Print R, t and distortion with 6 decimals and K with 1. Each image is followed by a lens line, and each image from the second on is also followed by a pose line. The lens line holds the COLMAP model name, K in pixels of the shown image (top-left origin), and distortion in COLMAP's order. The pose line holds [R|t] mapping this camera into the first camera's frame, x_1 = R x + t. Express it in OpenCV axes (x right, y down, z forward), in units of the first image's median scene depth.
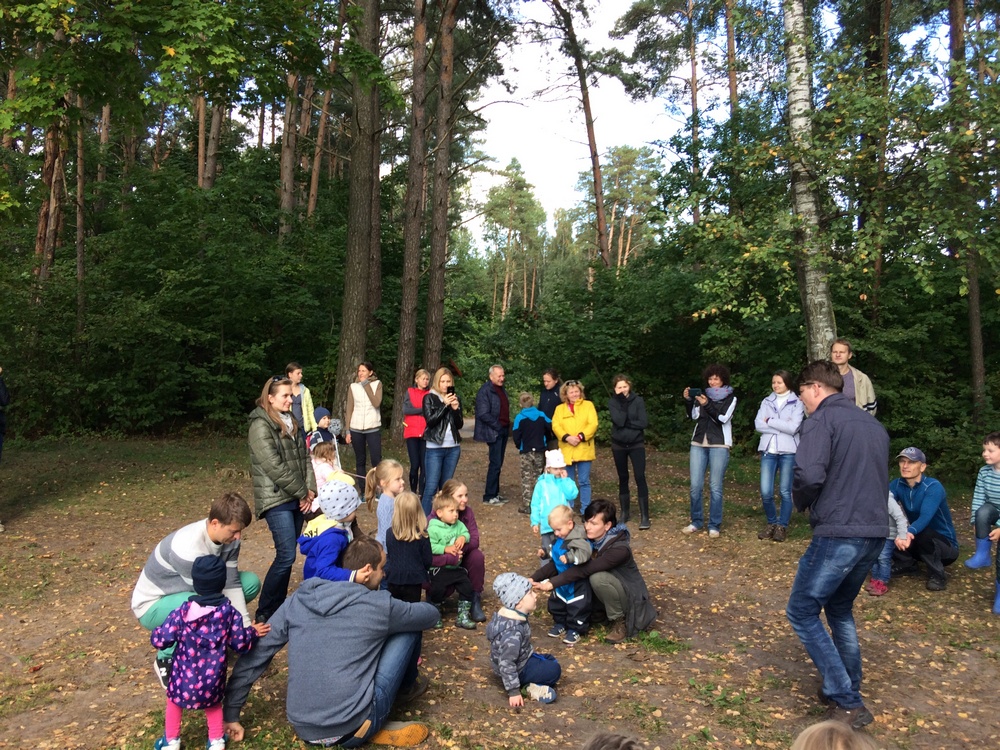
lens RADIAL K [[846.8, 0, 498.9], [0, 846.8, 373.3], [0, 0, 1]] dist [0.064766, -0.070408]
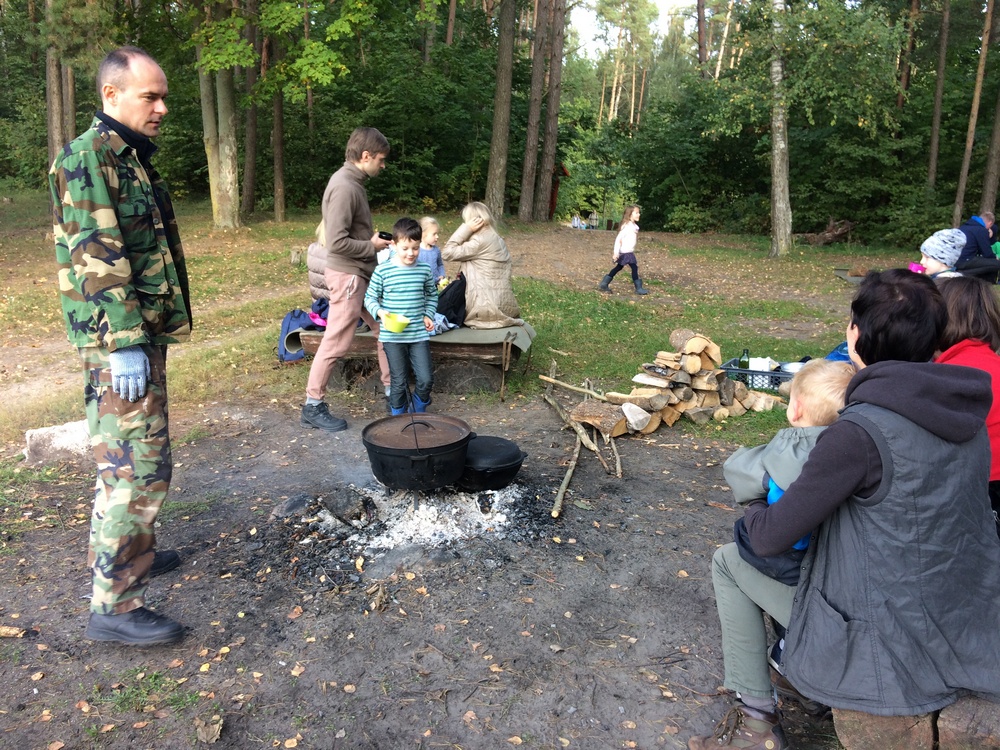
lens RADIAL K [[846.8, 0, 498.8], [0, 846.8, 373.3], [0, 0, 1]] dist [0.064766, -0.070408]
pose [[0.992711, 0.040466, -0.113519, 0.002928], [-0.014389, 0.975003, 0.221725, 0.004797], [0.119653, -0.218476, 0.968479, -0.133424]]
